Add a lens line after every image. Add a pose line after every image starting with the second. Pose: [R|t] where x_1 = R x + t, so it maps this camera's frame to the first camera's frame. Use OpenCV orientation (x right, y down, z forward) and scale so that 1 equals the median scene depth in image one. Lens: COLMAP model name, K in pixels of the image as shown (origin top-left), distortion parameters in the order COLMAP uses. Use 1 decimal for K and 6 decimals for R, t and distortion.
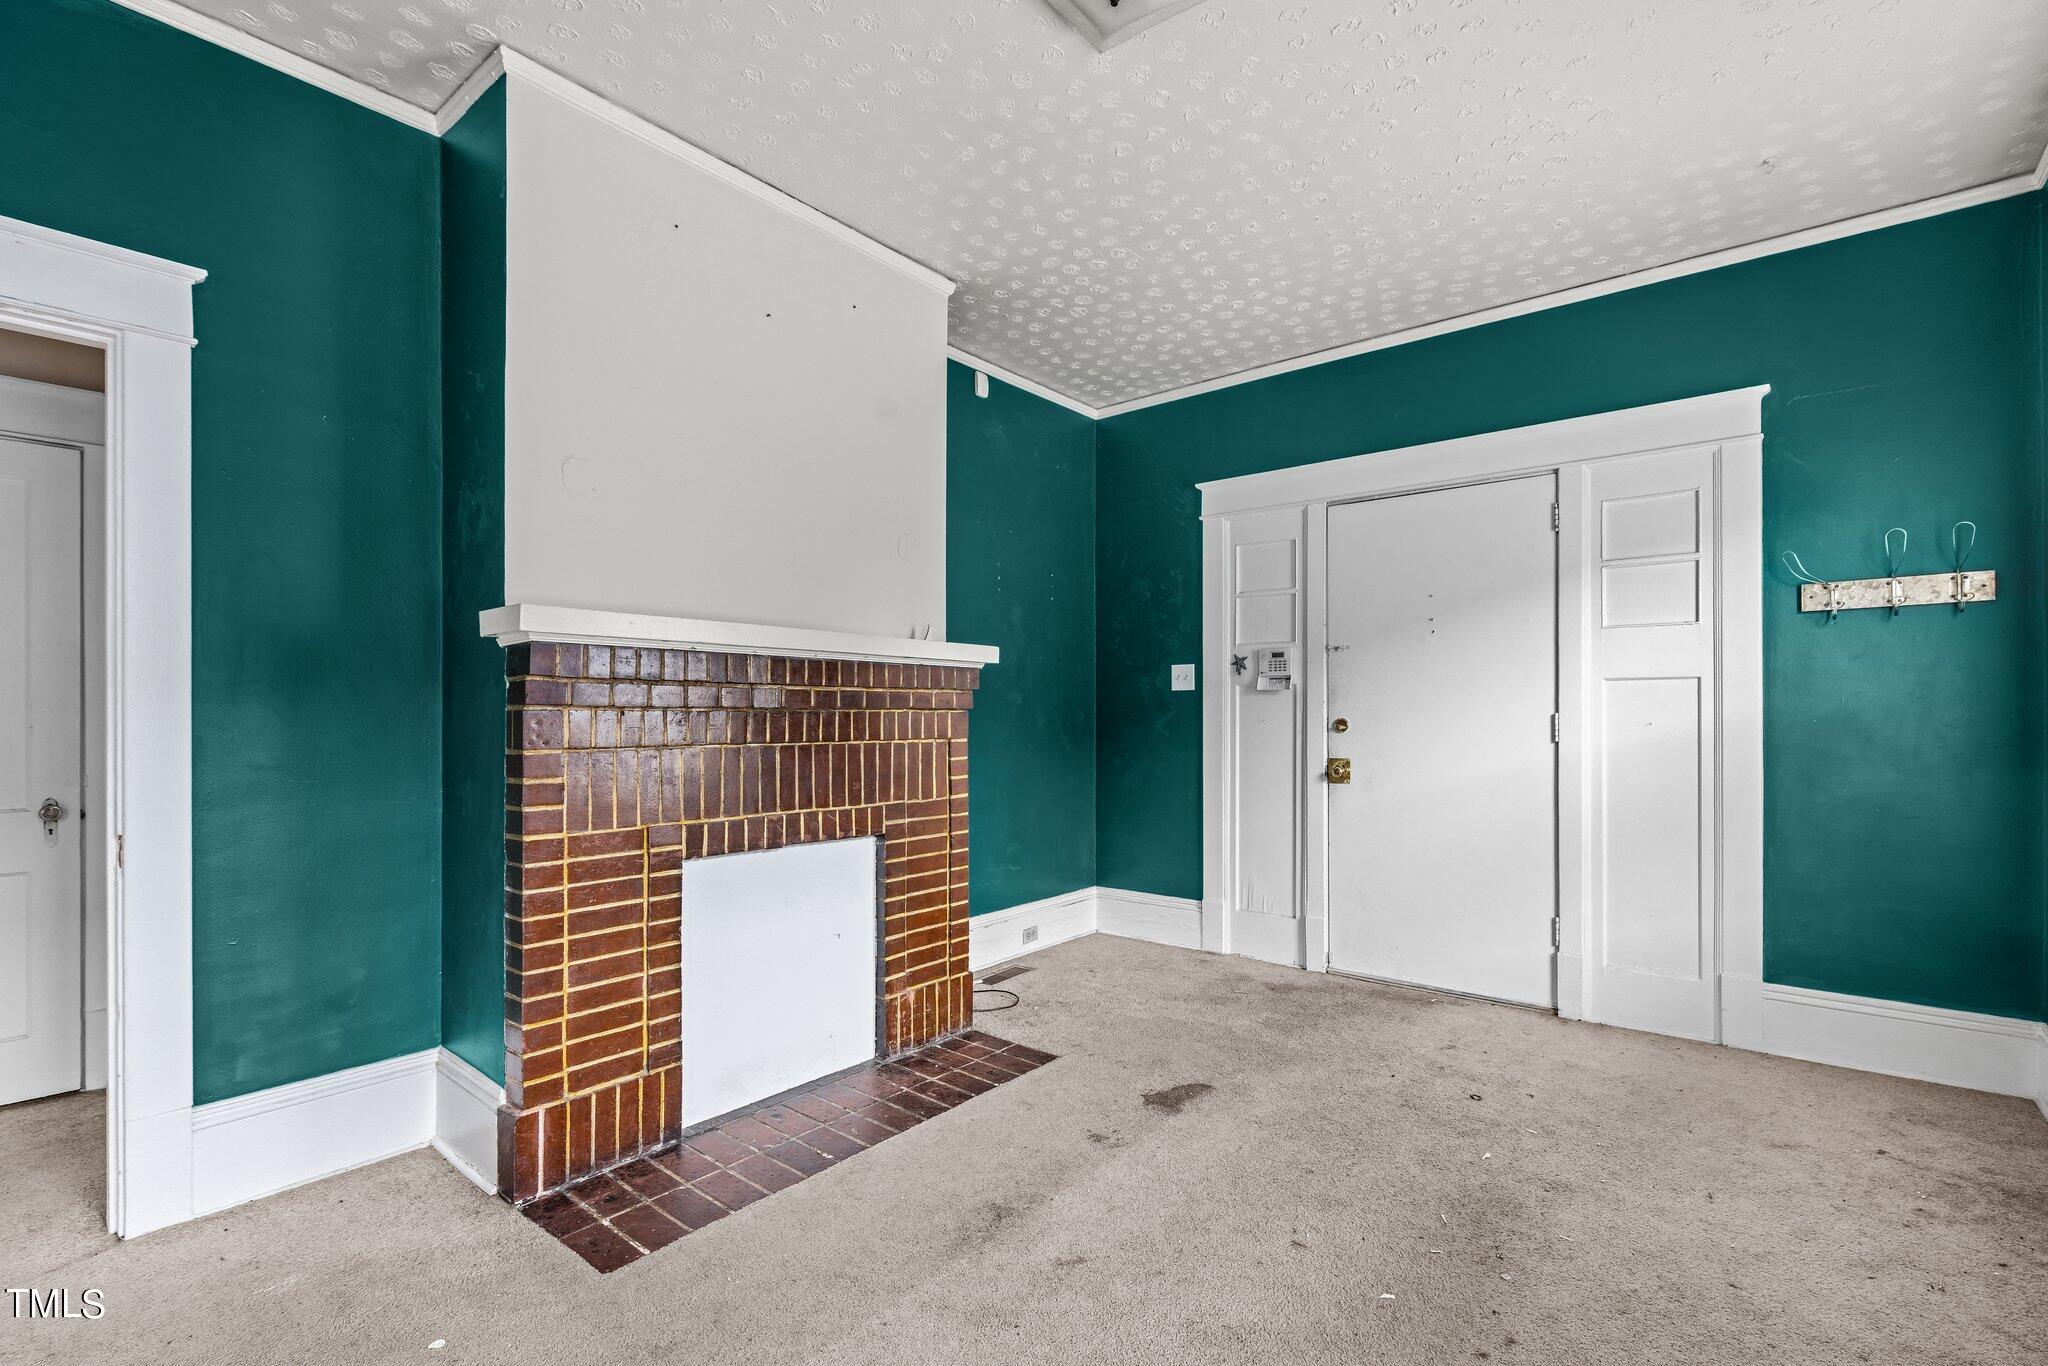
lens RADIAL K [[933.8, 0, 1044.7], [0, 933.8, 701.1], [0, 0, 1]] dist [-0.006398, -0.000933]
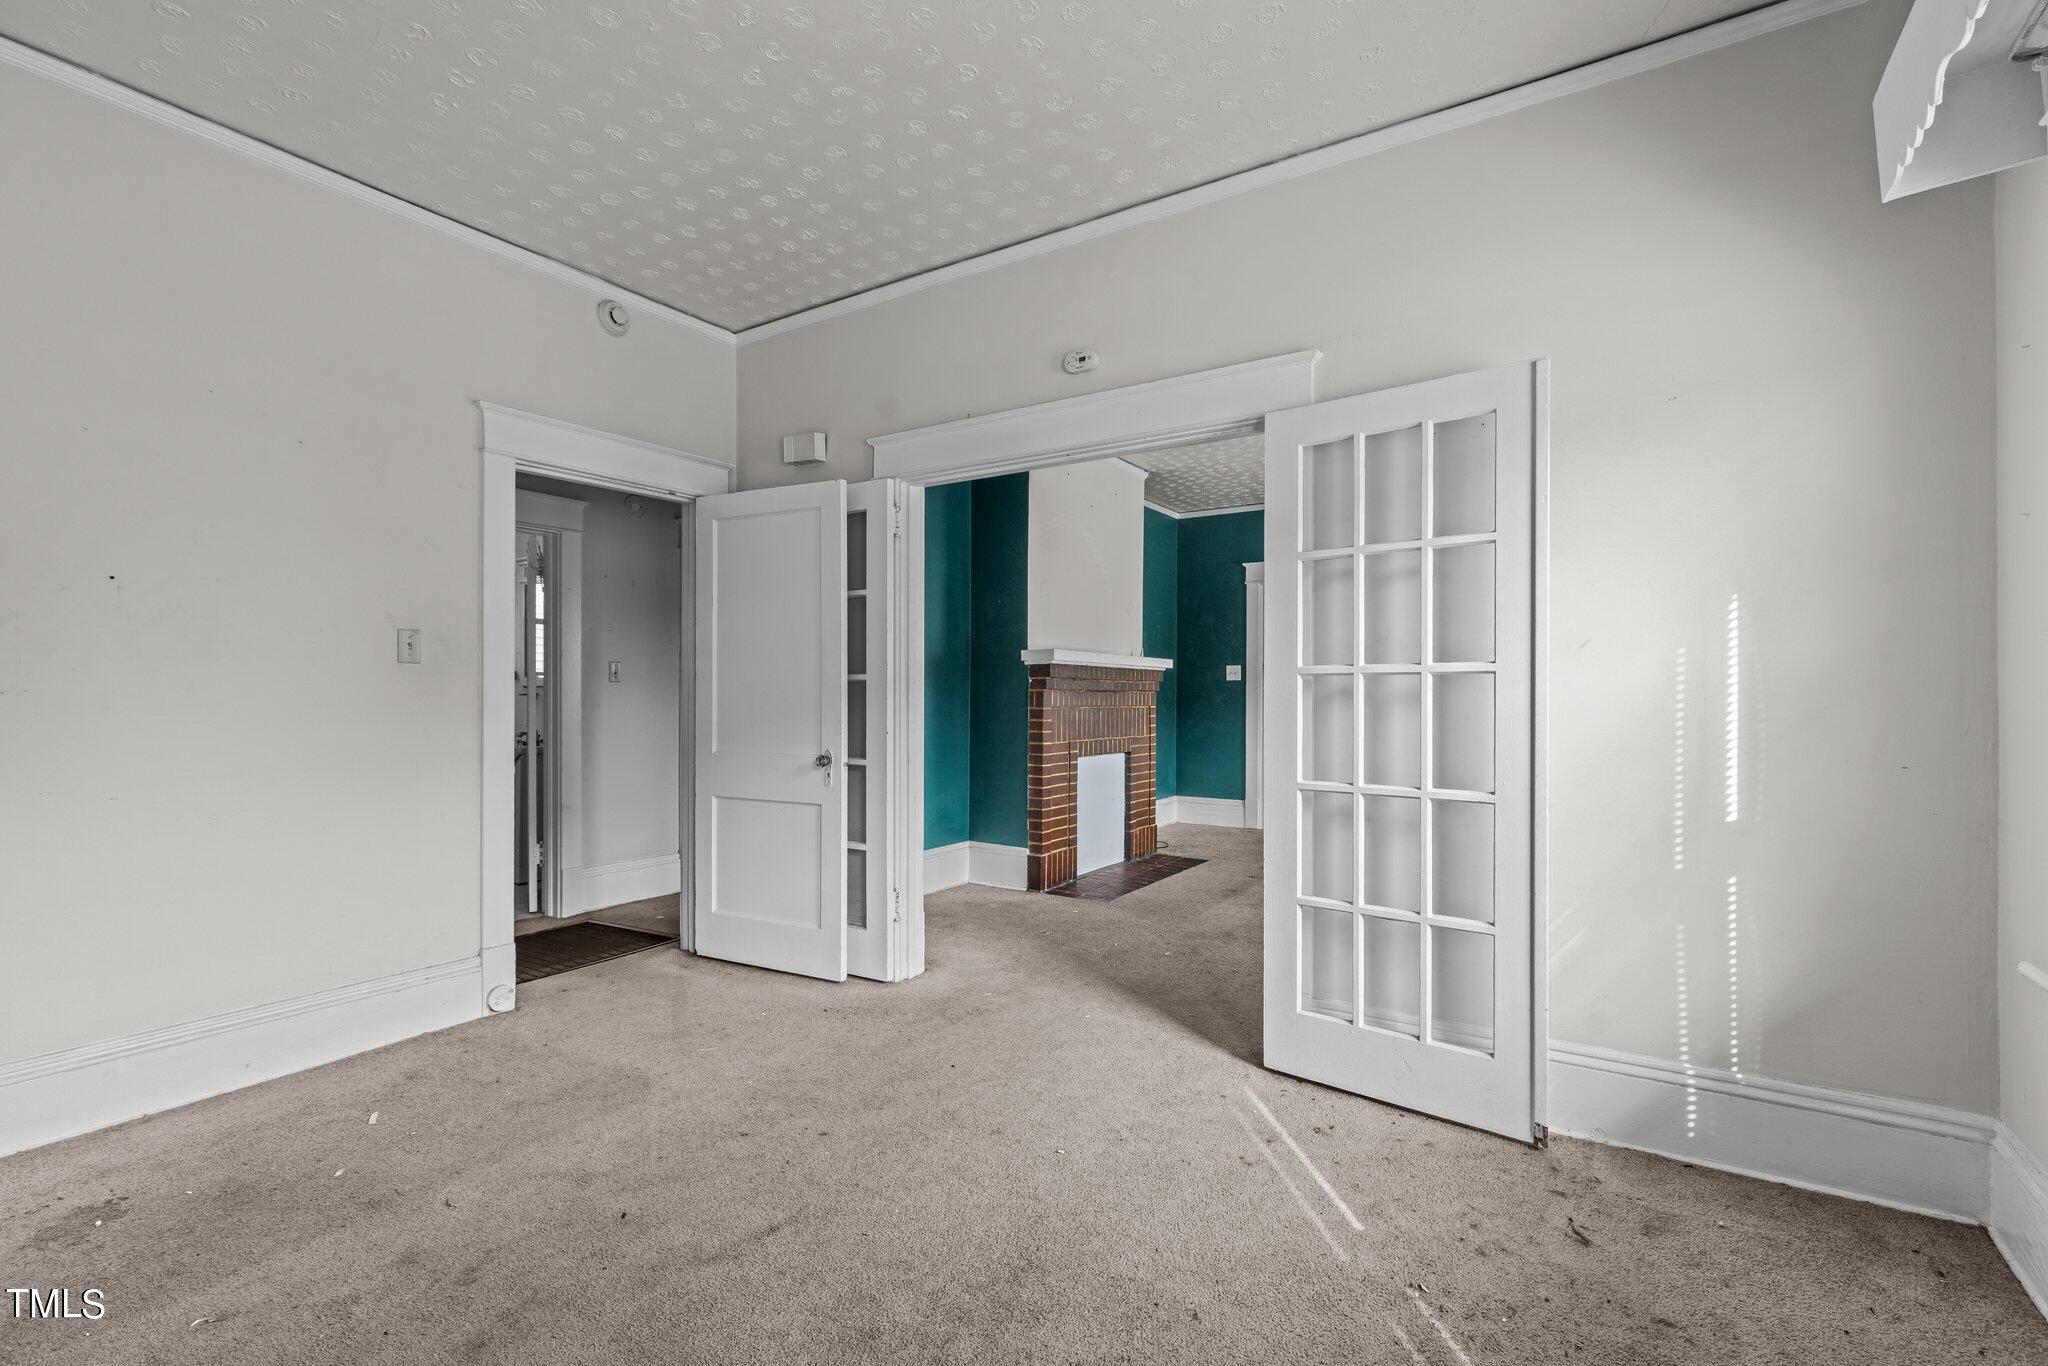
lens RADIAL K [[933.8, 0, 1030.6], [0, 933.8, 692.2], [0, 0, 1]] dist [-0.006398, -0.000933]
pose [[0.994860, -0.000166, 0.101264, -0.599306], [-0.000842, 0.999950, 0.009914, -0.009106], [-0.101261, -0.009948, 0.994810, -1.027993]]
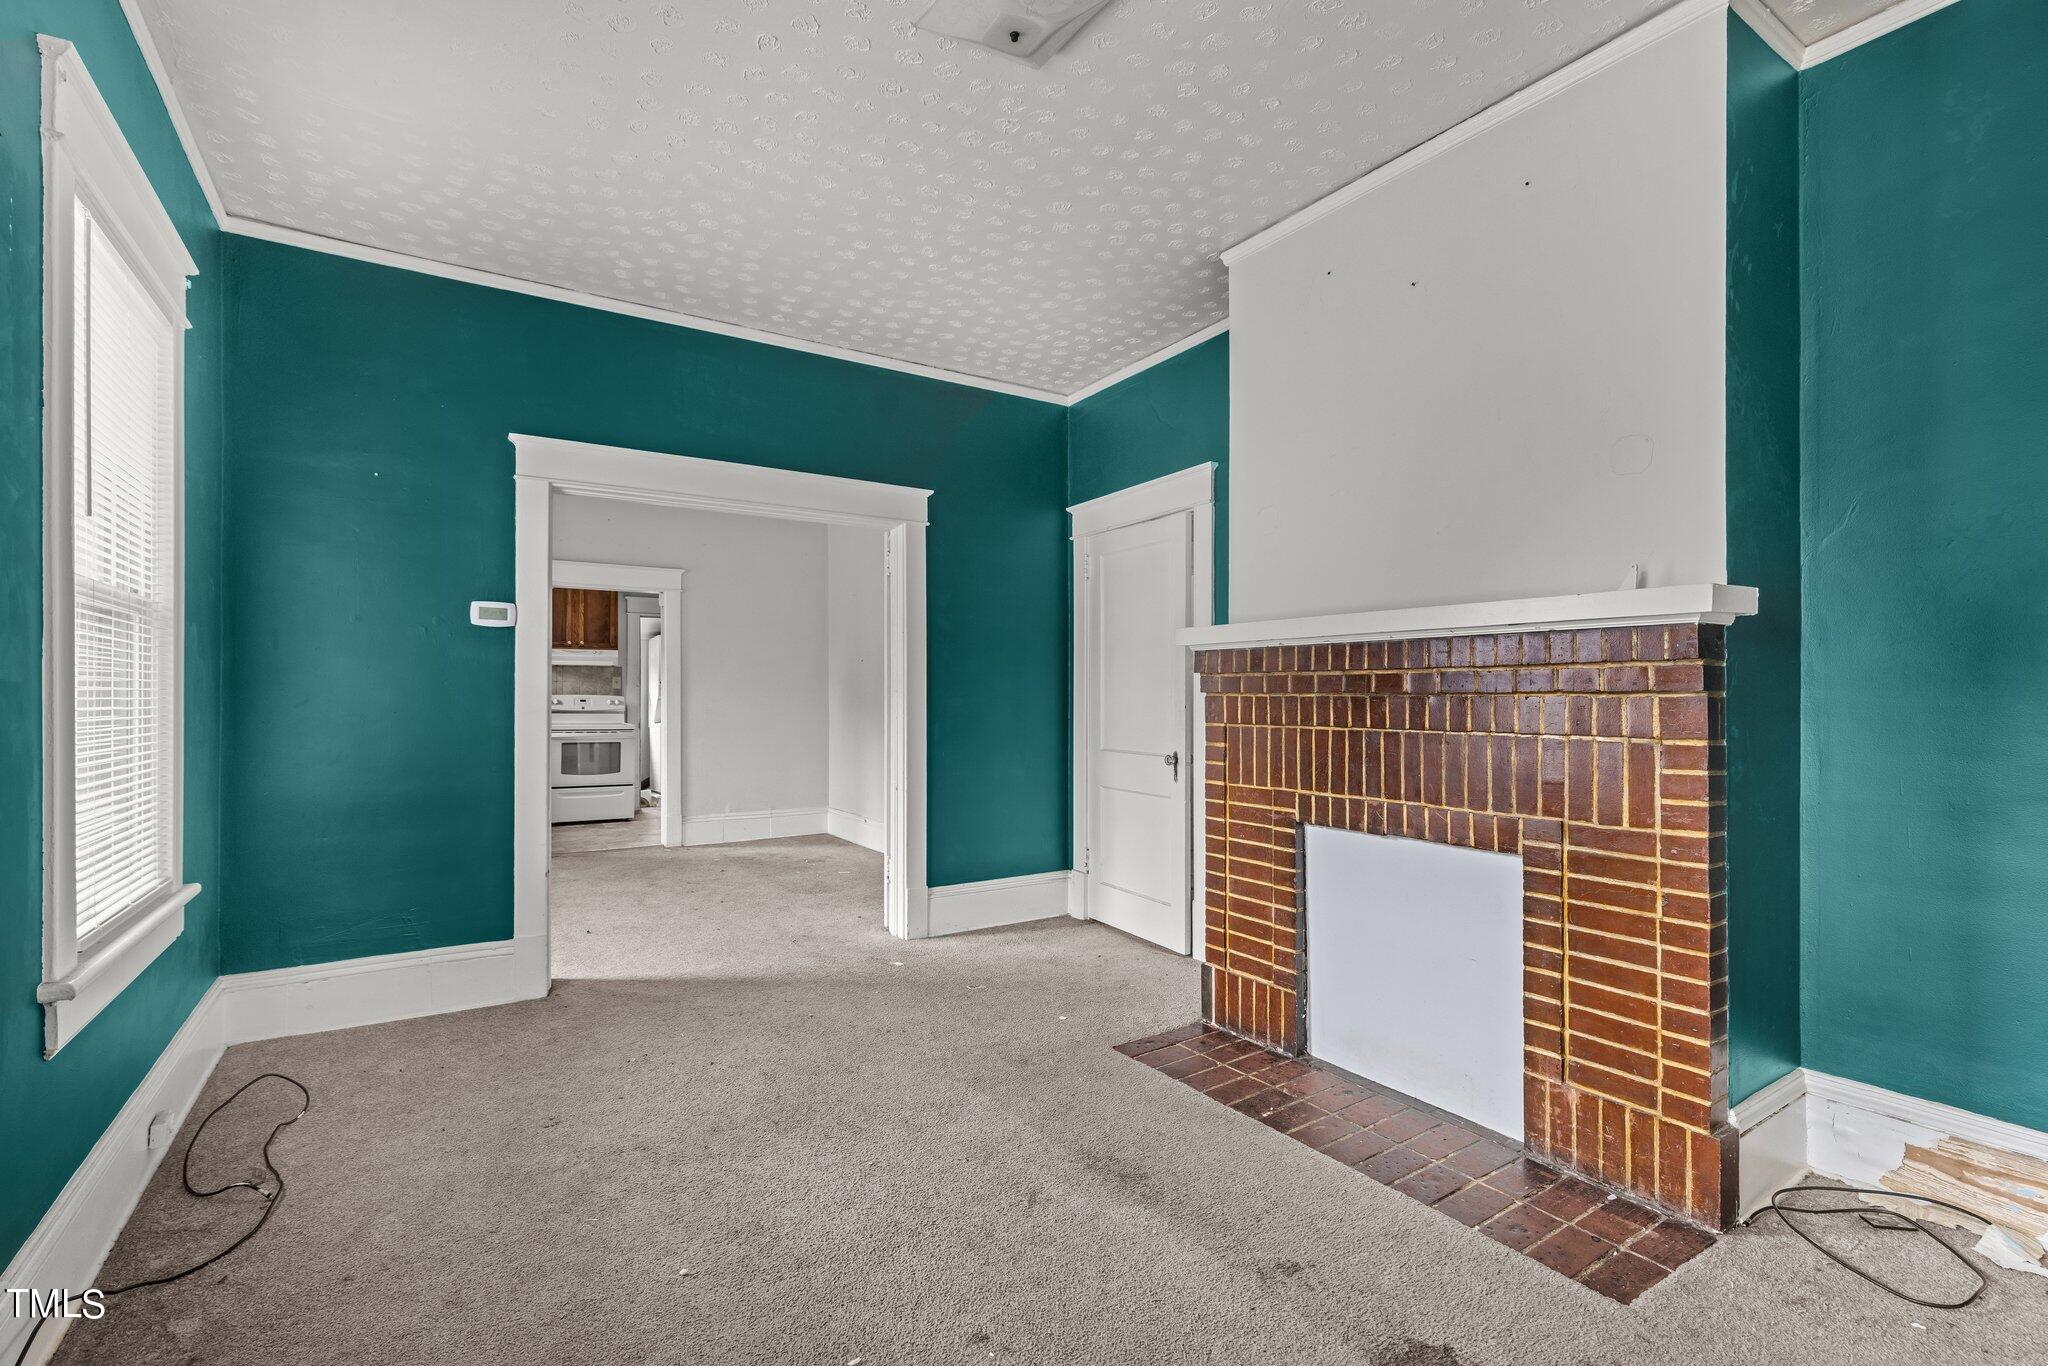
lens RADIAL K [[933.8, 0, 1039.6], [0, 933.8, 694.3], [0, 0, 1]] dist [-0.006398, -0.000933]
pose [[-0.315009, -0.007552, -0.949058, 0.686392], [0.007193, 0.999921, -0.010345, 0.014611], [0.949061, -0.010085, -0.314930, 0.871137]]
